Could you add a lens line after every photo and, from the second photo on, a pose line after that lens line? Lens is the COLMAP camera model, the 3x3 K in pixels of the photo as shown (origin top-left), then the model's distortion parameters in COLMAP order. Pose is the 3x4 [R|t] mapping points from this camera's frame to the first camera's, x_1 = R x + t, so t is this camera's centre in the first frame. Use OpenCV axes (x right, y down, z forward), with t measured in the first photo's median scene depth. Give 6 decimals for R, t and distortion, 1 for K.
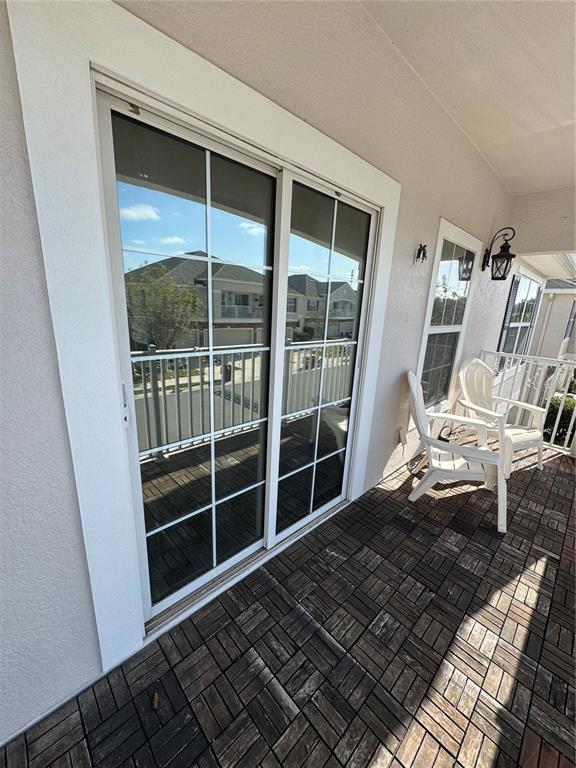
lens RADIAL K [[306.0, 0, 288.0], [0, 306.0, 384.0], [0, 0, 1]] dist [-0.000674, -0.000258]
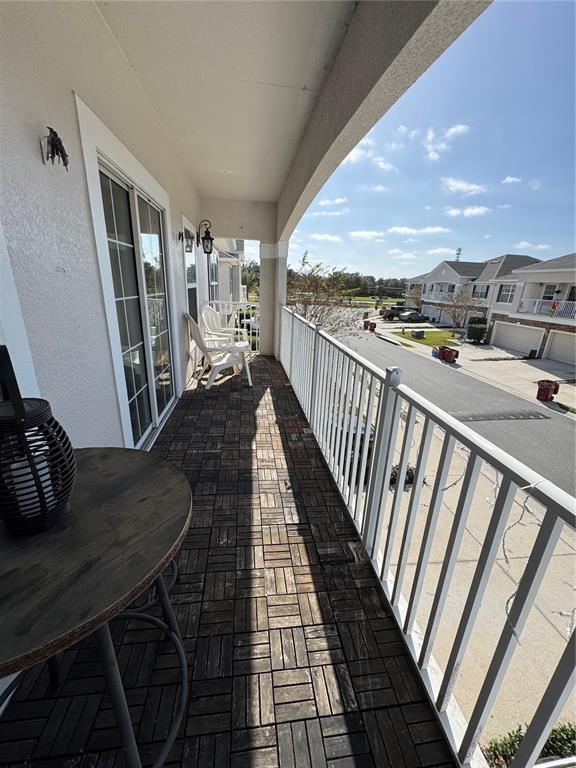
lens RADIAL K [[306.0, 0, 288.0], [0, 306.0, 384.0], [0, 0, 1]] dist [-0.000674, -0.000258]
pose [[0.594818, -0.271737, 0.756539, -0.683581], [0.188014, 0.962056, 0.197733, 0.115557], [-0.781564, 0.024625, 0.623338, -0.455574]]
